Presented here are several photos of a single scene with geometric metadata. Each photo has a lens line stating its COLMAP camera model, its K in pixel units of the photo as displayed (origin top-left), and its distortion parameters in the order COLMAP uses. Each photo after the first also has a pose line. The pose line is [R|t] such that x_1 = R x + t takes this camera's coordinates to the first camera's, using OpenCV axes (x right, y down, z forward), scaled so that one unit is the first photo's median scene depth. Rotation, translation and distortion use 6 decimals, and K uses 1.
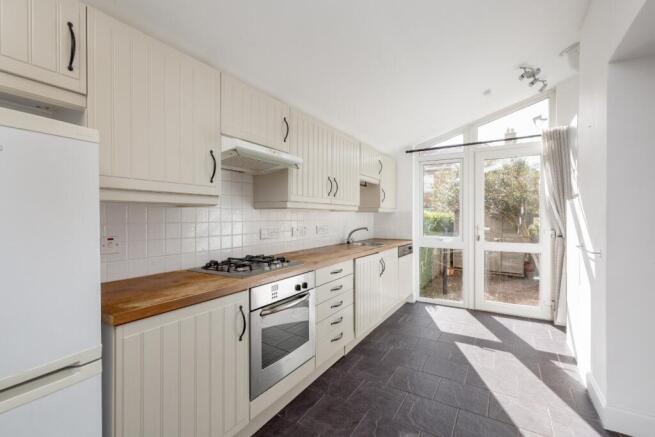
lens RADIAL K [[296.4, 0, 327.5], [0, 296.4, 219.1], [0, 0, 1]] dist [-0.000131, 0.000135]
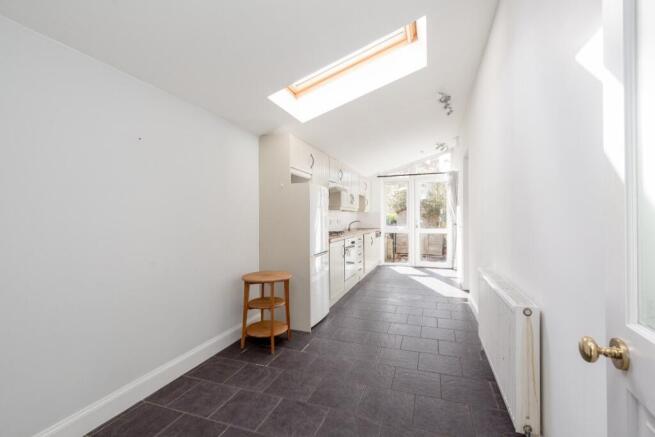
lens RADIAL K [[296.4, 0, 328.5], [0, 296.4, 216.3], [0, 0, 1]] dist [-0.000131, 0.000135]
pose [[0.978672, -0.002577, 0.205411, -0.399950], [0.005861, 0.999865, -0.015380, 0.027662], [-0.205344, 0.016255, 0.978555, -0.676036]]
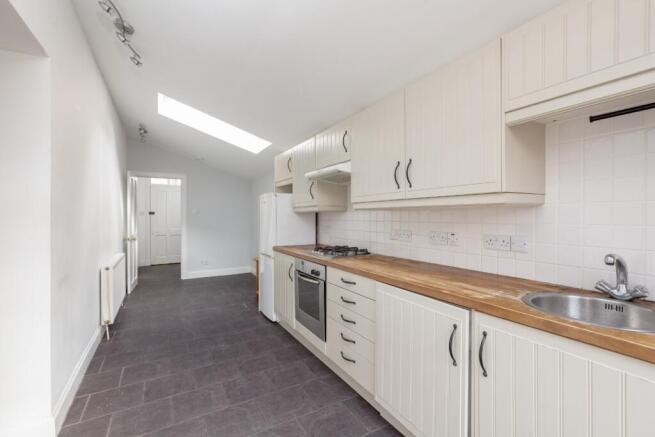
lens RADIAL K [[296.4, 0, 329.6], [0, 296.4, 217.0], [0, 0, 1]] dist [-0.000131, 0.000135]
pose [[-0.491864, 0.002106, -0.870669, 0.508773], [-0.009044, 0.999931, 0.007528, -0.010589], [0.870625, 0.011577, -0.491811, 0.862355]]
